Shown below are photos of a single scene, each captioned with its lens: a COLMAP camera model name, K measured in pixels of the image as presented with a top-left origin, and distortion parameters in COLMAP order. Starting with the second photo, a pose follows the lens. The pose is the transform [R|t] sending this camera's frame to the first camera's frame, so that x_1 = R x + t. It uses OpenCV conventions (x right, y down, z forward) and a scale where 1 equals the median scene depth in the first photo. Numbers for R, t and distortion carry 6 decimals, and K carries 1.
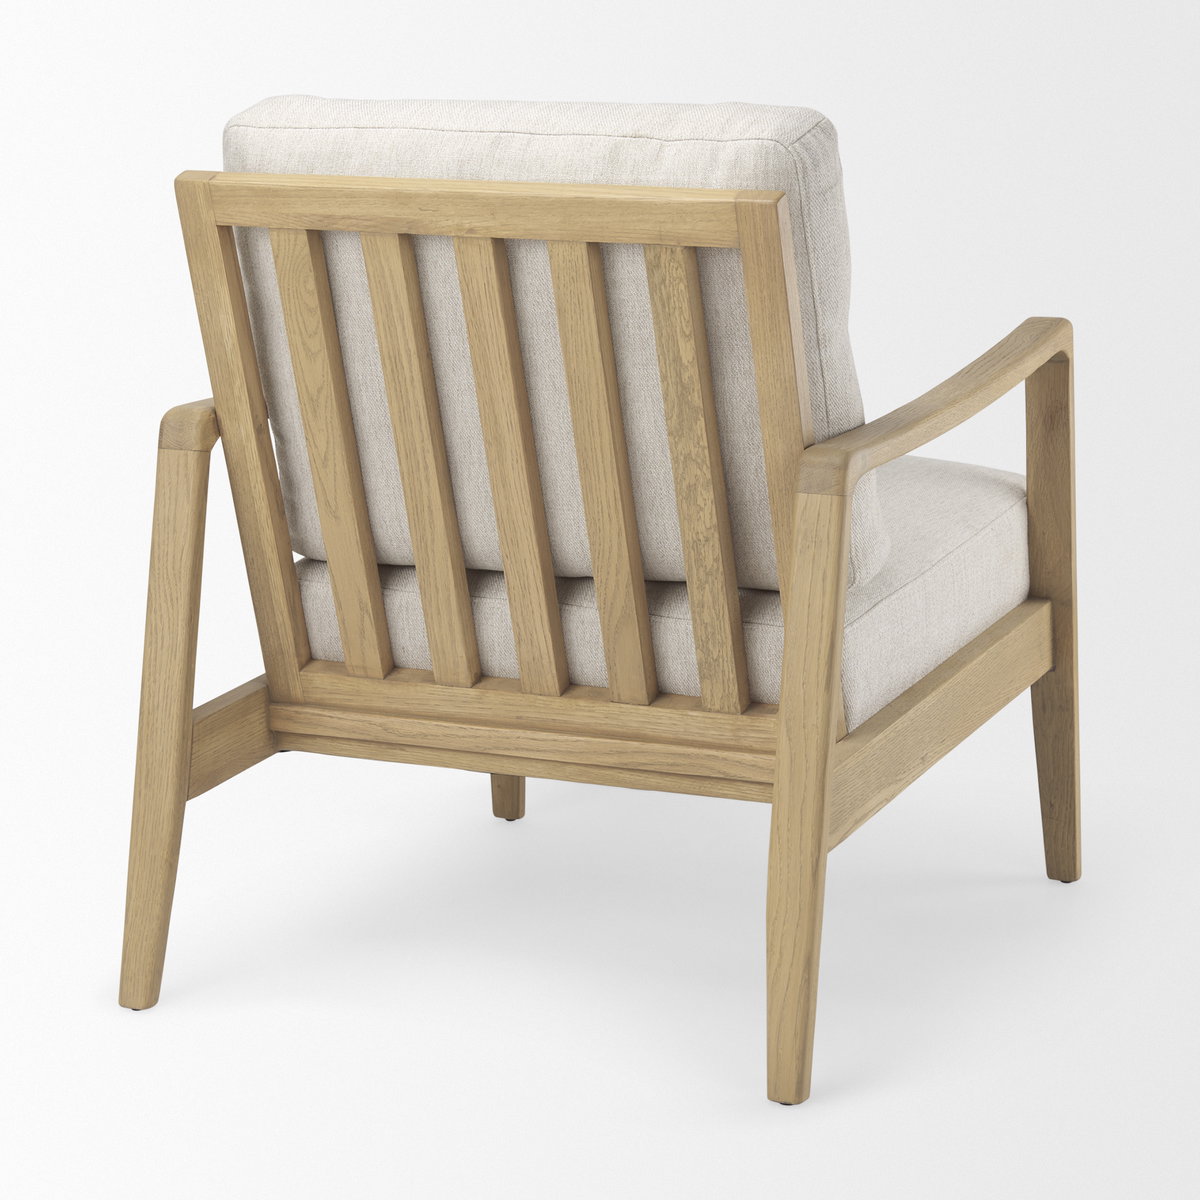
lens RADIAL K [[3647.3, 0, 571.4], [0, 3647.3, 574.9], [0, 0, 1]] dist [0.020972, 0.858743]
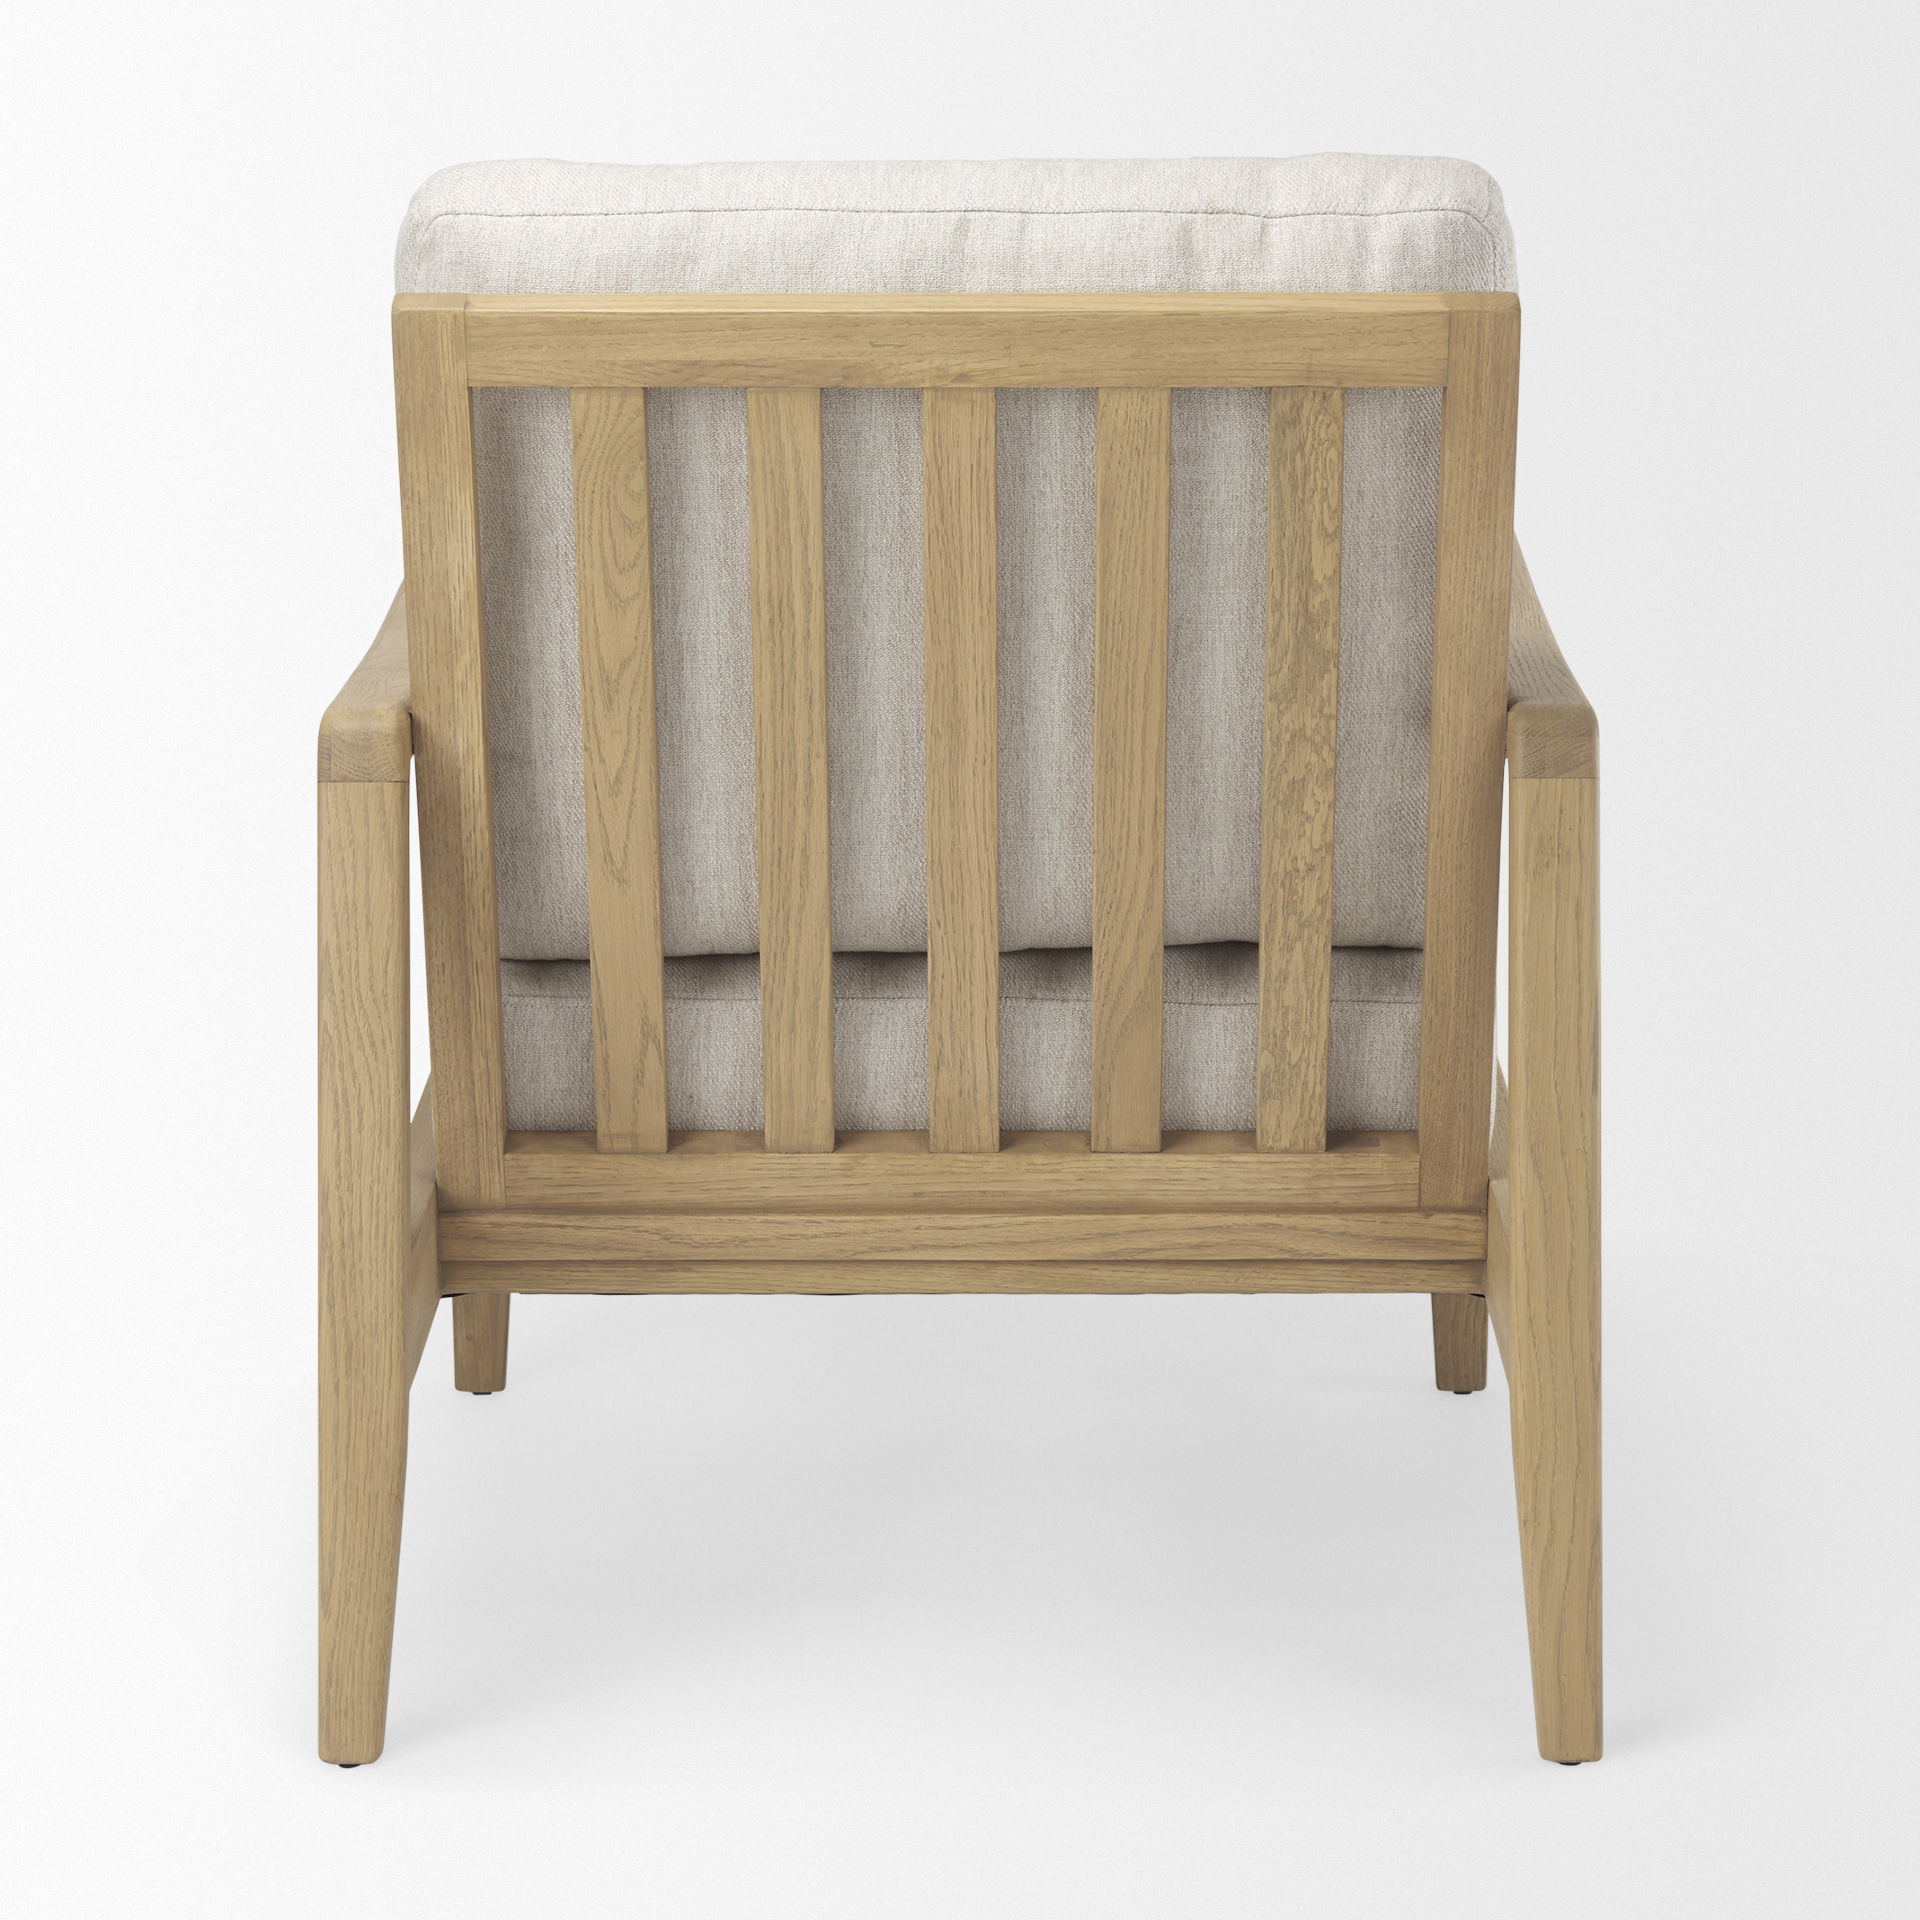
lens RADIAL K [[6151.1, 0, 1107.0], [0, 6151.1, 957.1], [0, 0, 1]] dist [0.059649, 0.095236]
pose [[0.910395, -0.076078, 0.406686, -0.409599], [0.077017, 0.996930, 0.014085, -0.011881], [-0.406509, 0.018499, 0.913459, 0.071411]]
